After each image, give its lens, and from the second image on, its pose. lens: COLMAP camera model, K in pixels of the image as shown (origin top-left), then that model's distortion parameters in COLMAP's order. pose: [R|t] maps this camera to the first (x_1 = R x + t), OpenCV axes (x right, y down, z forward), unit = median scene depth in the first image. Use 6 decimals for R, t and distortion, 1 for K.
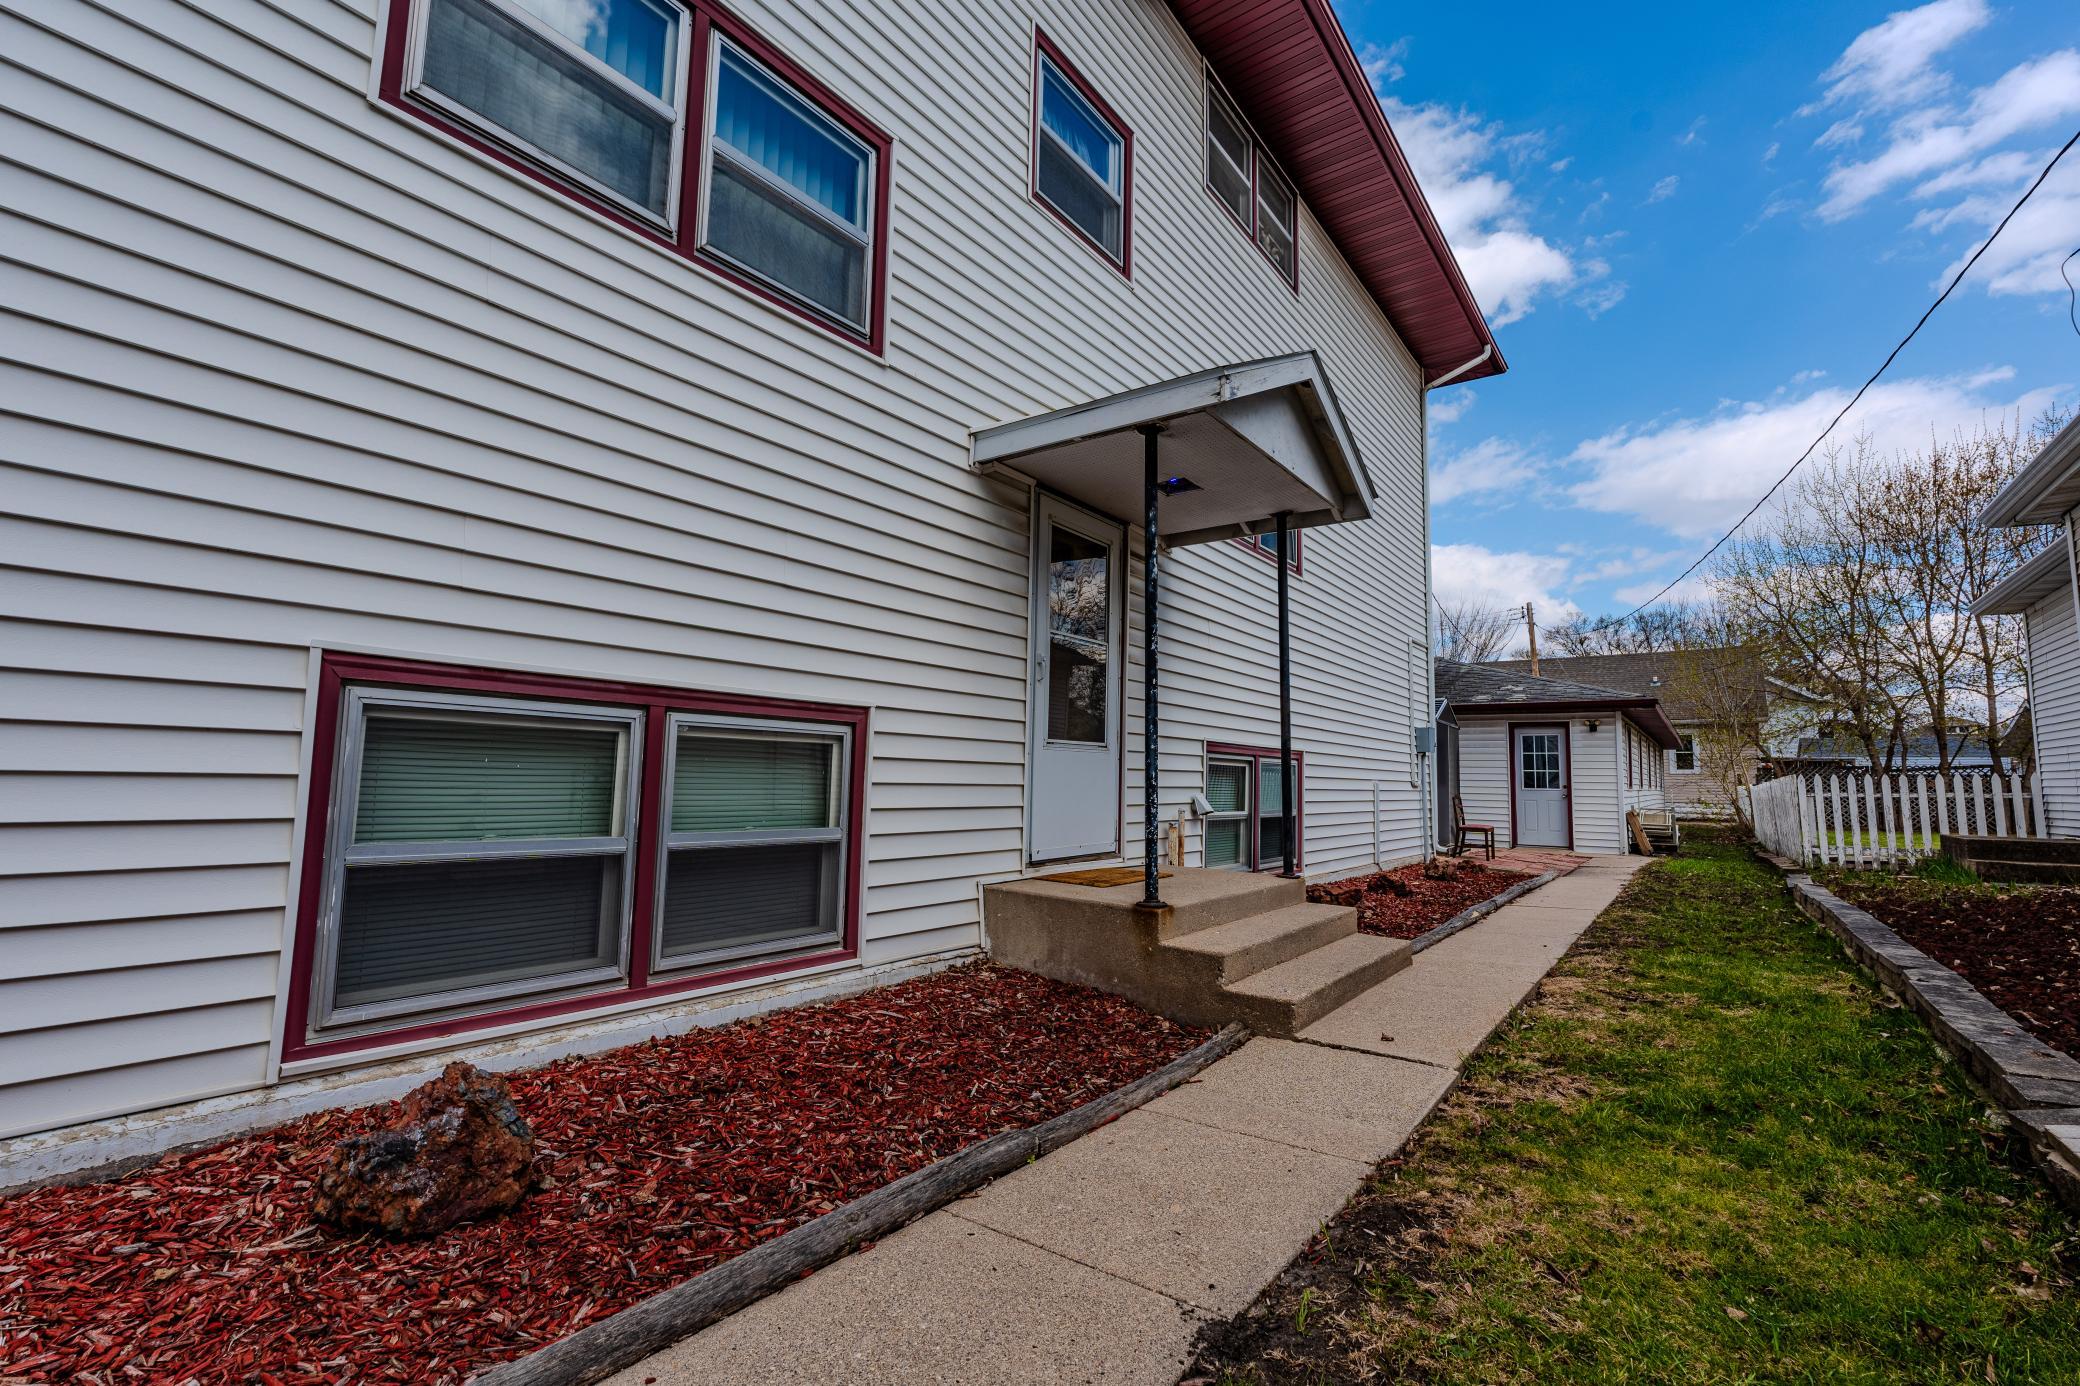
lens RADIAL K [[917.1, 0, 1040.0], [0, 917.1, 693.0], [0, 0, 1]] dist [0.002023, 0.000136]
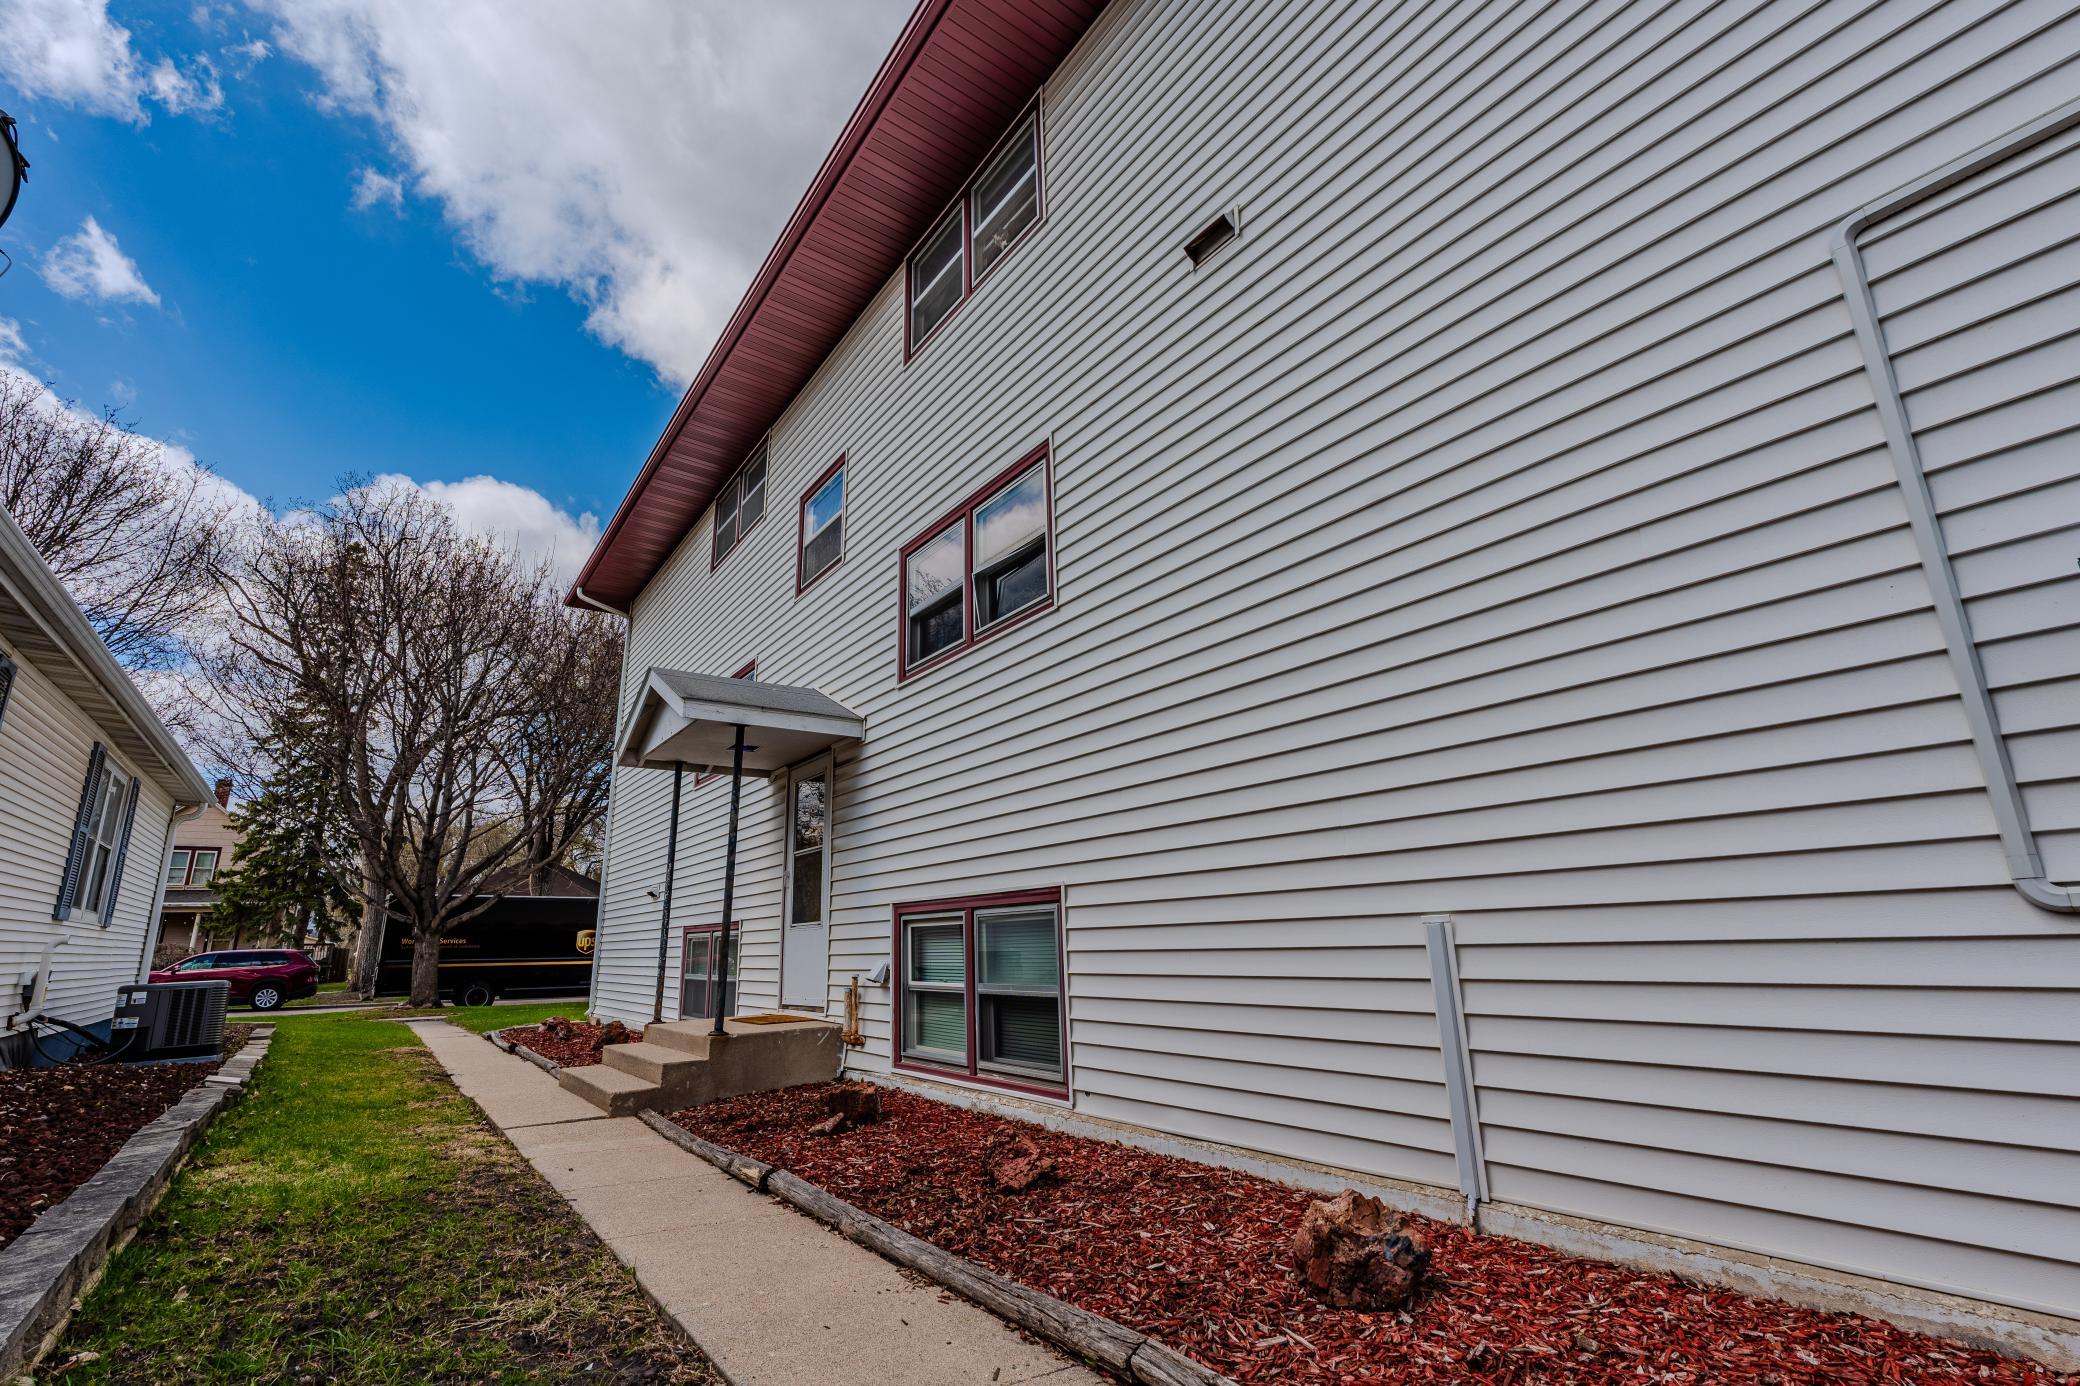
lens RADIAL K [[888.3, 0, 1038.4], [0, 888.3, 728.1], [0, 0, 1]] dist [-0.010995, 0.000025]
pose [[-0.288786, -0.240302, -0.926746, 1.200949], [0.106196, 0.953975, -0.280455, 0.176438], [0.951486, -0.179408, -0.249975, 1.626691]]
